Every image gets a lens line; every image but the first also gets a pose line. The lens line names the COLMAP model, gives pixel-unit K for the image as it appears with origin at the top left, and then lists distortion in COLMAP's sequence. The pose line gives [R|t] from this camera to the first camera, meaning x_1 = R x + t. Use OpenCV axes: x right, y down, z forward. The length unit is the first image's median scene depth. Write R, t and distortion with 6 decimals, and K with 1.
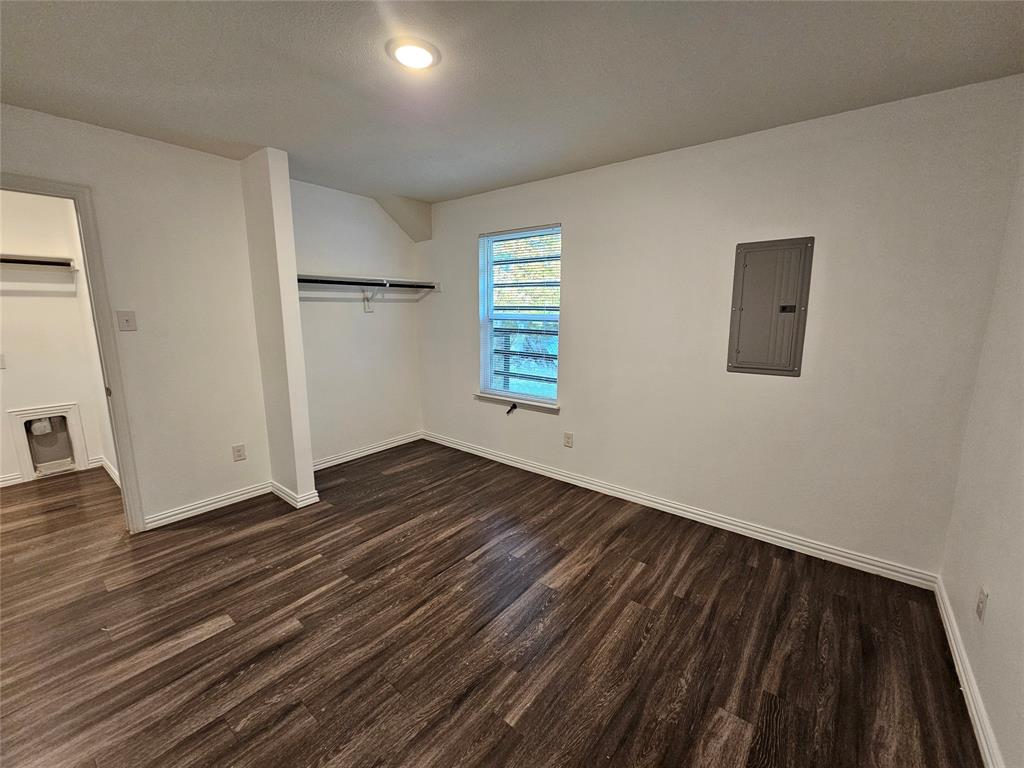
lens RADIAL K [[416.4, 0, 517.2], [0, 416.4, 381.7], [0, 0, 1]] dist [-0.000333, 0.000046]
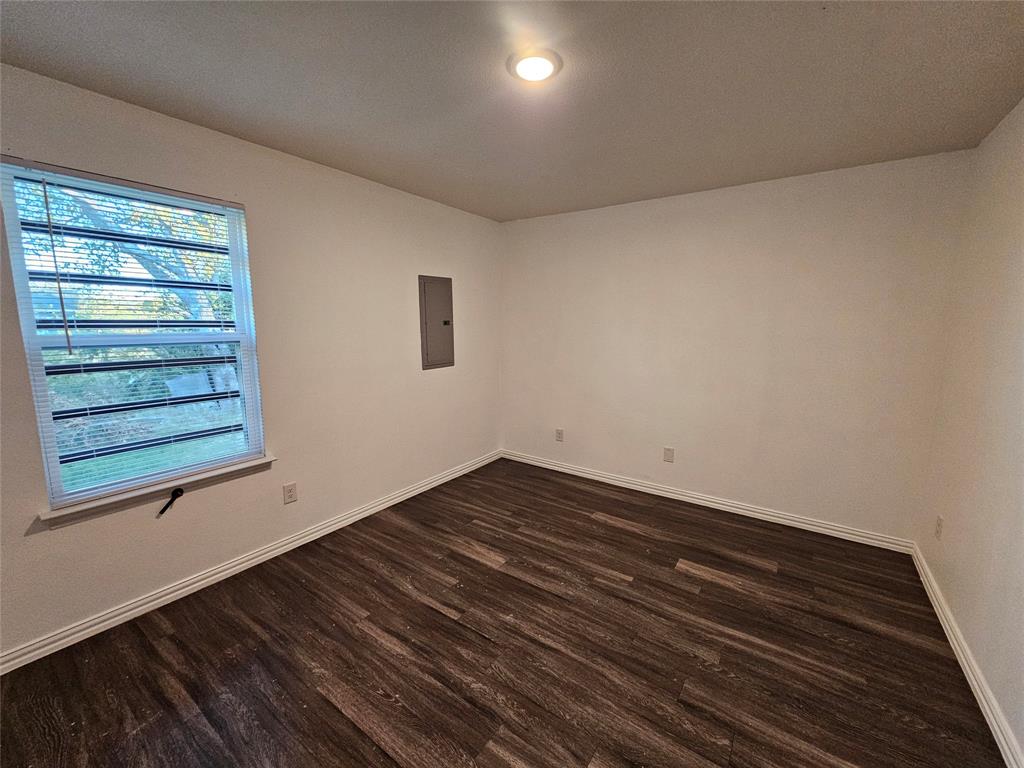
lens RADIAL K [[416.4, 0, 517.2], [0, 416.4, 381.7], [0, 0, 1]] dist [-0.000333, 0.000046]
pose [[-0.055466, -0.148737, 0.987320, -0.918455], [0.169118, 0.973155, 0.156103, -0.161065], [-0.984034, 0.175632, -0.028823, 0.836978]]
